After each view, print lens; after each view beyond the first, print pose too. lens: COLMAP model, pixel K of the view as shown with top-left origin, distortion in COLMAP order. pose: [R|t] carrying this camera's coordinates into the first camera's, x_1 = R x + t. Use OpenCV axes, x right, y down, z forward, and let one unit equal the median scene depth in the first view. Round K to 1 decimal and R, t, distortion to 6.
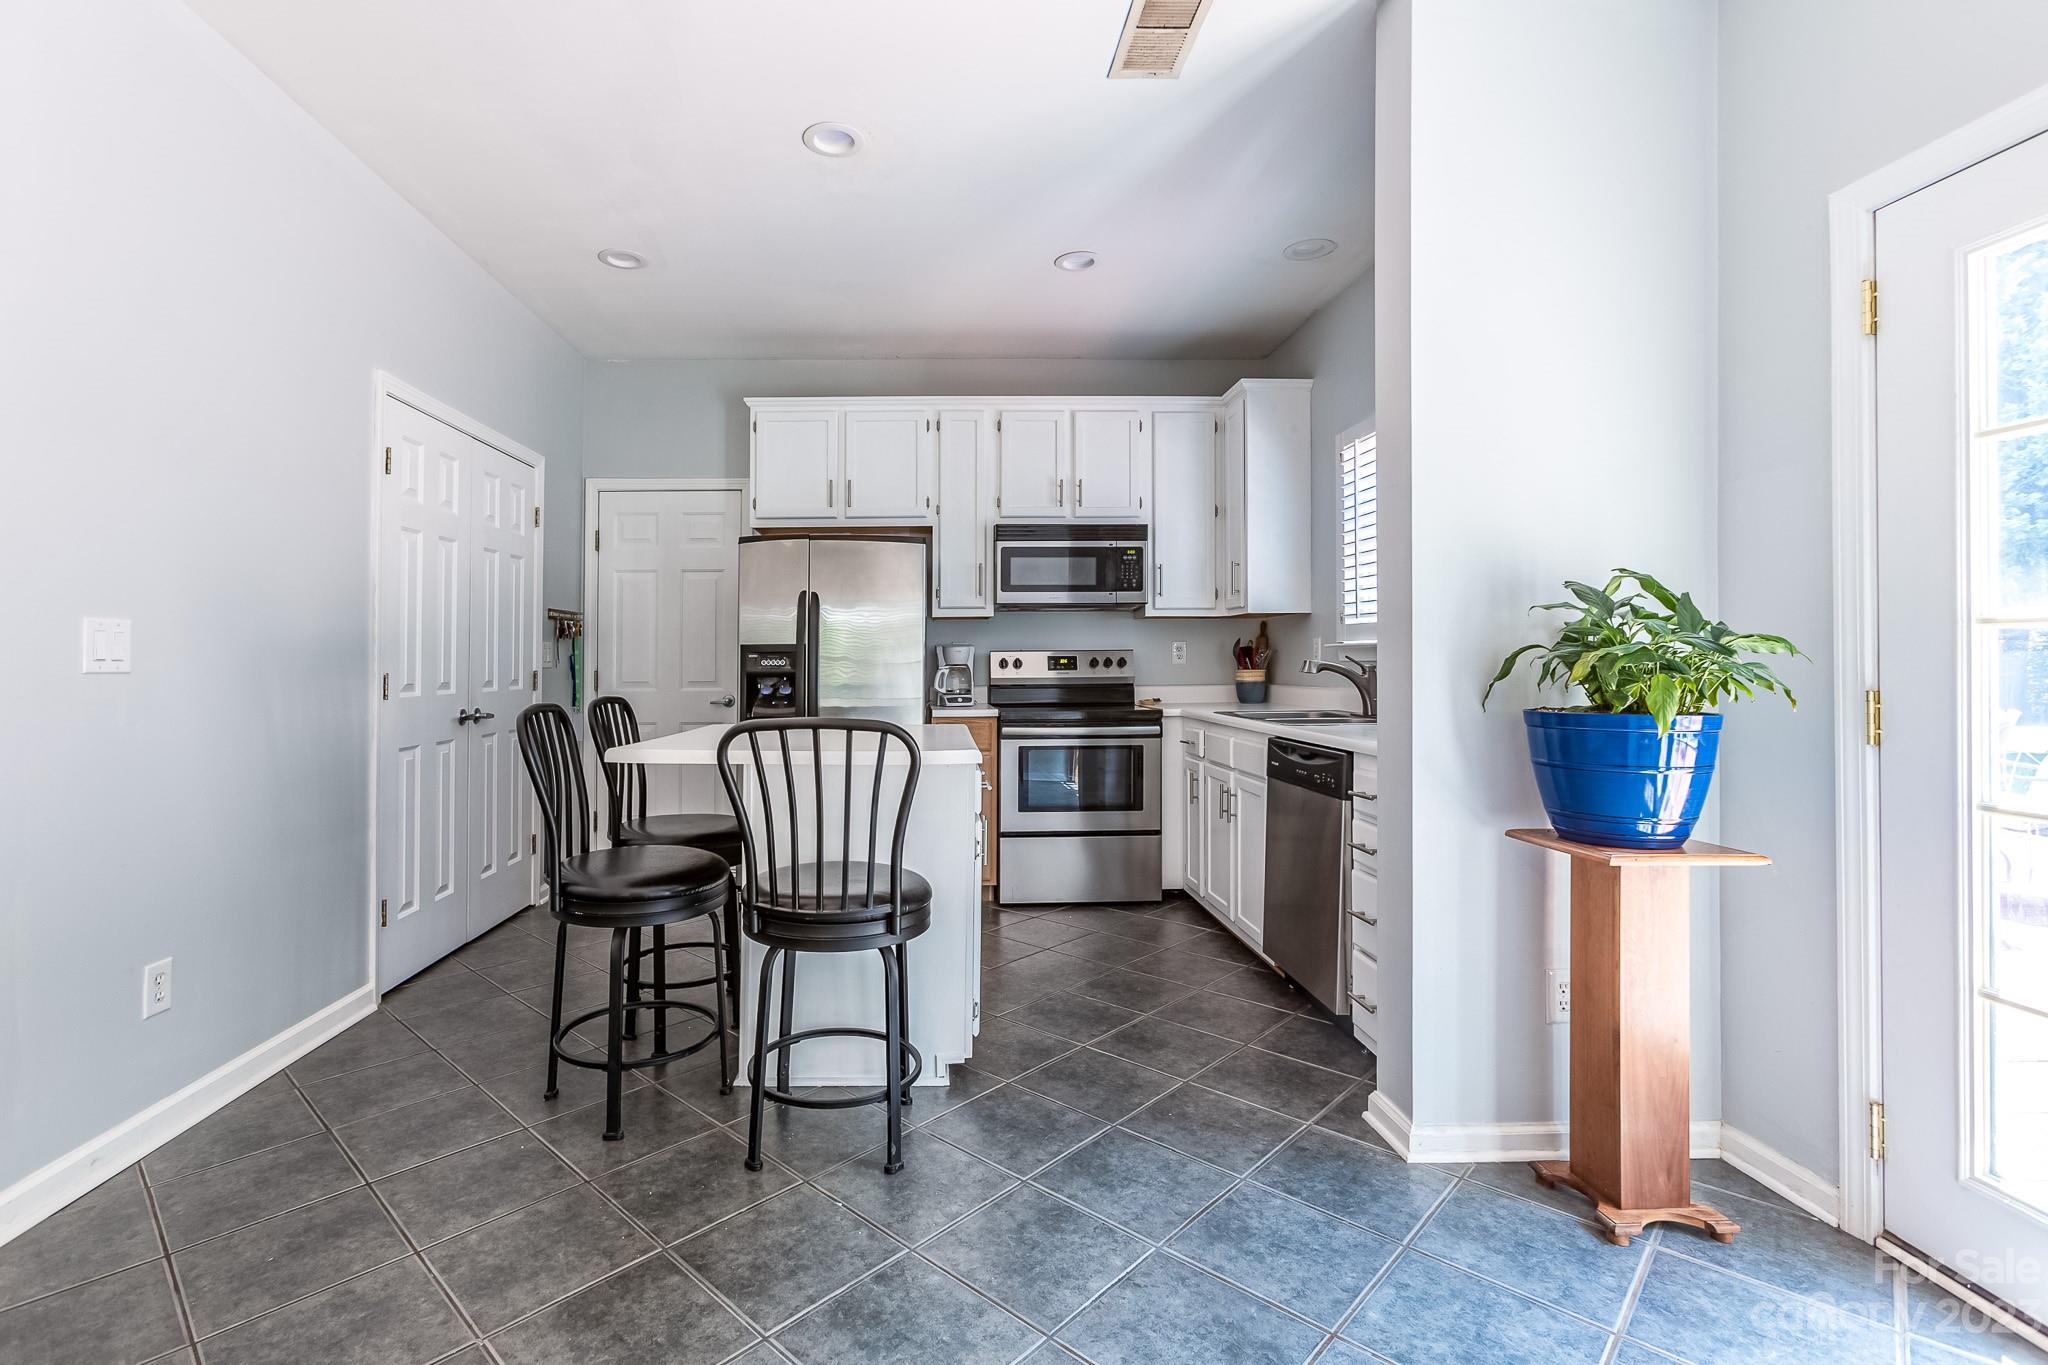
lens RADIAL K [[938.3, 0, 936.0], [0, 938.3, 666.1], [0, 0, 1]] dist [-0.003004, 0.002031]
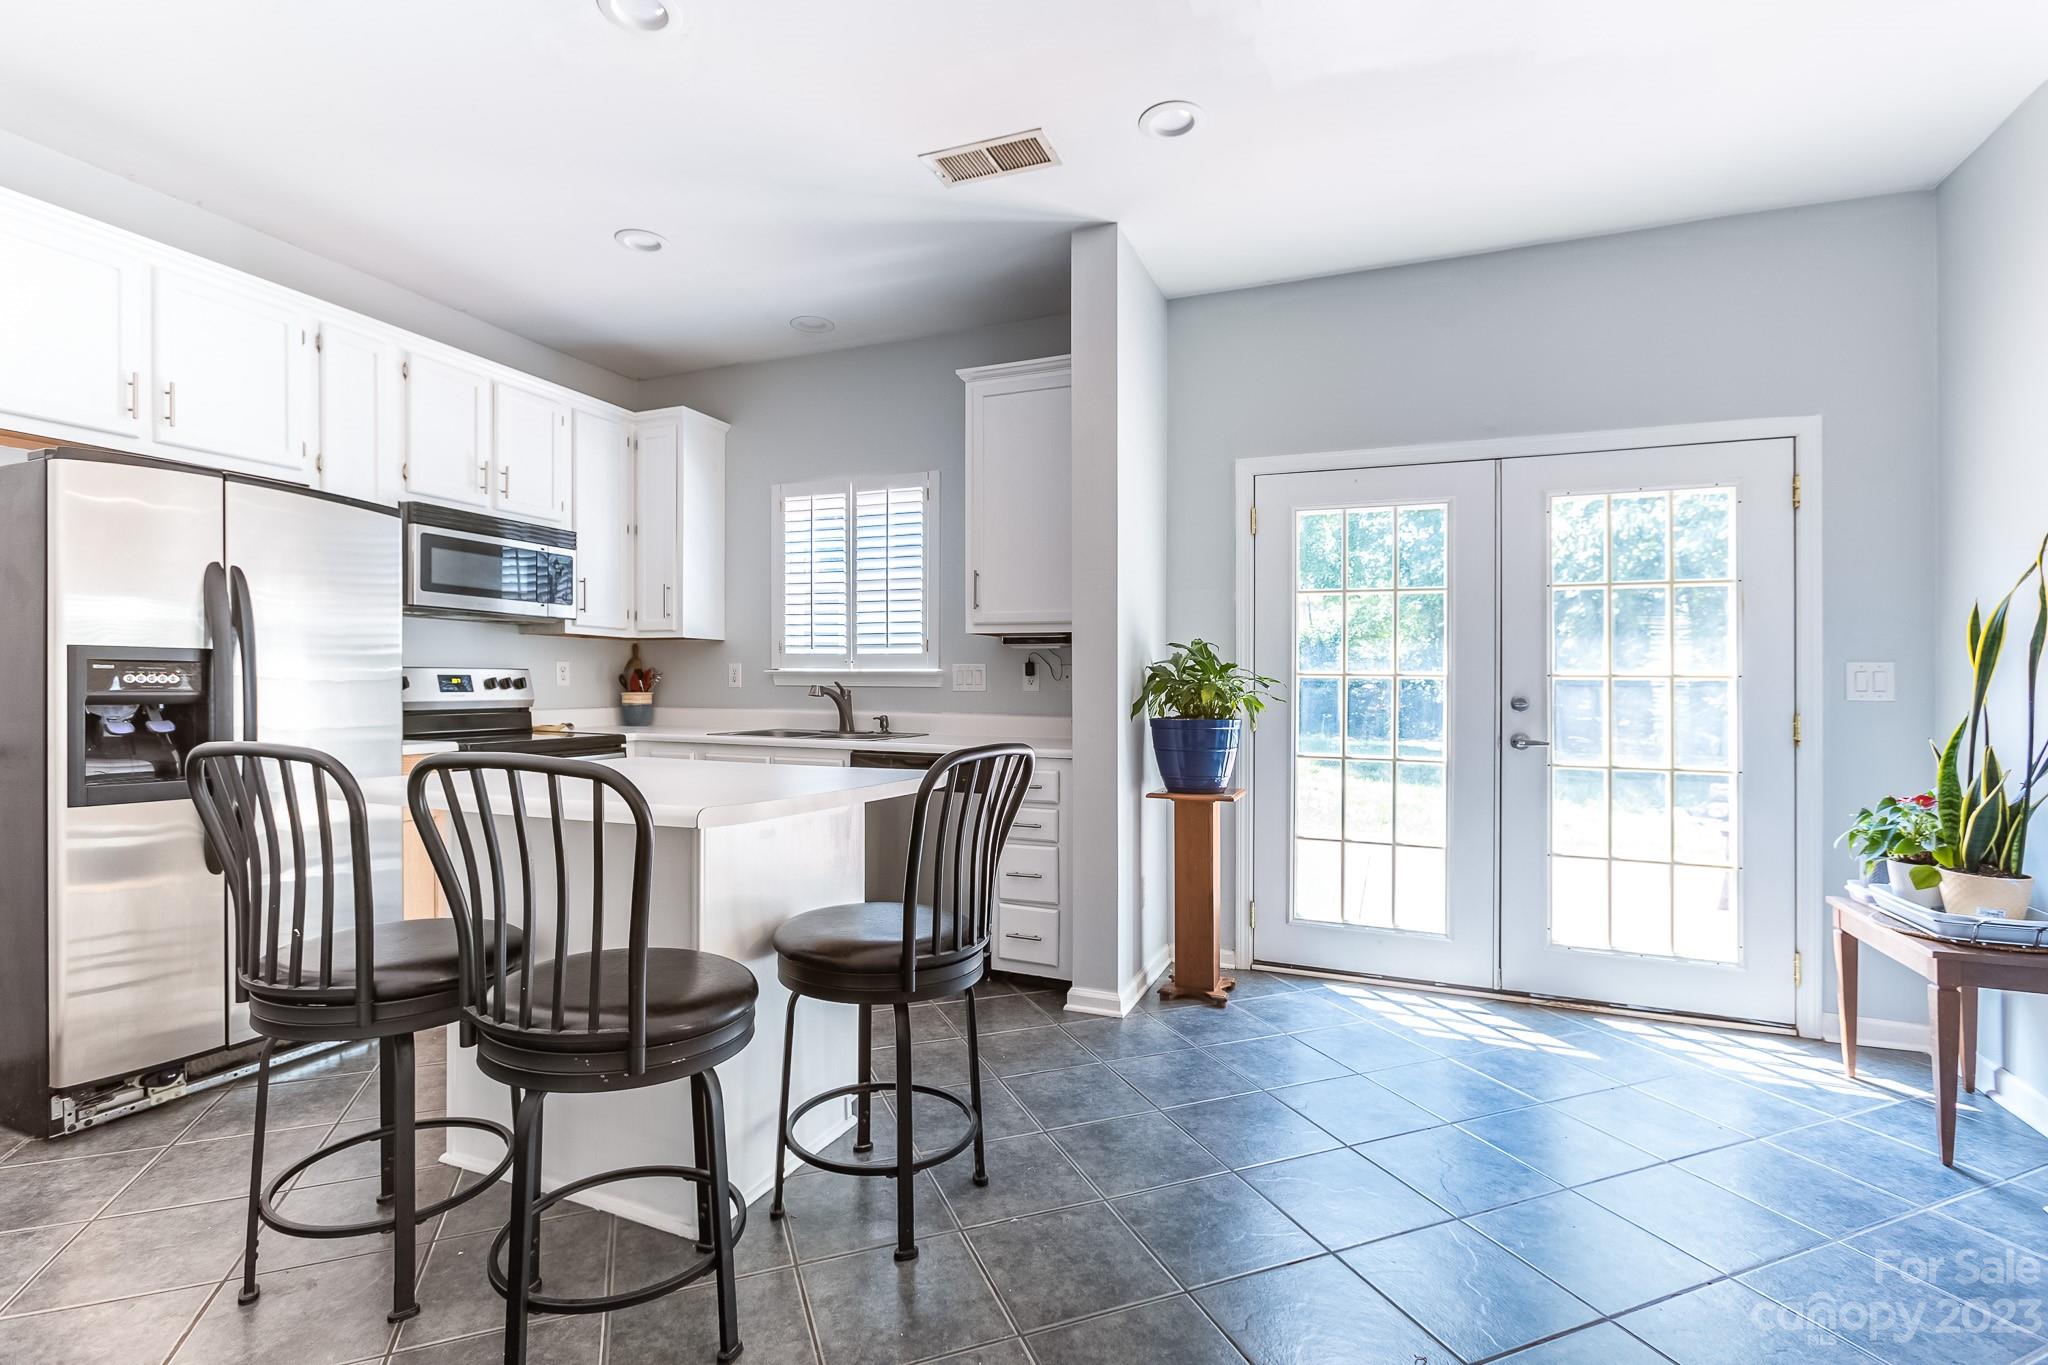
lens RADIAL K [[938.3, 0, 1012.0], [0, 938.3, 689.0], [0, 0, 1]] dist [-0.003004, 0.002031]
pose [[0.401817, 0.004200, 0.915710, -0.432318], [-0.006810, 0.999976, -0.001598, -0.000727], [-0.915695, -0.005594, 0.401836, 0.248045]]
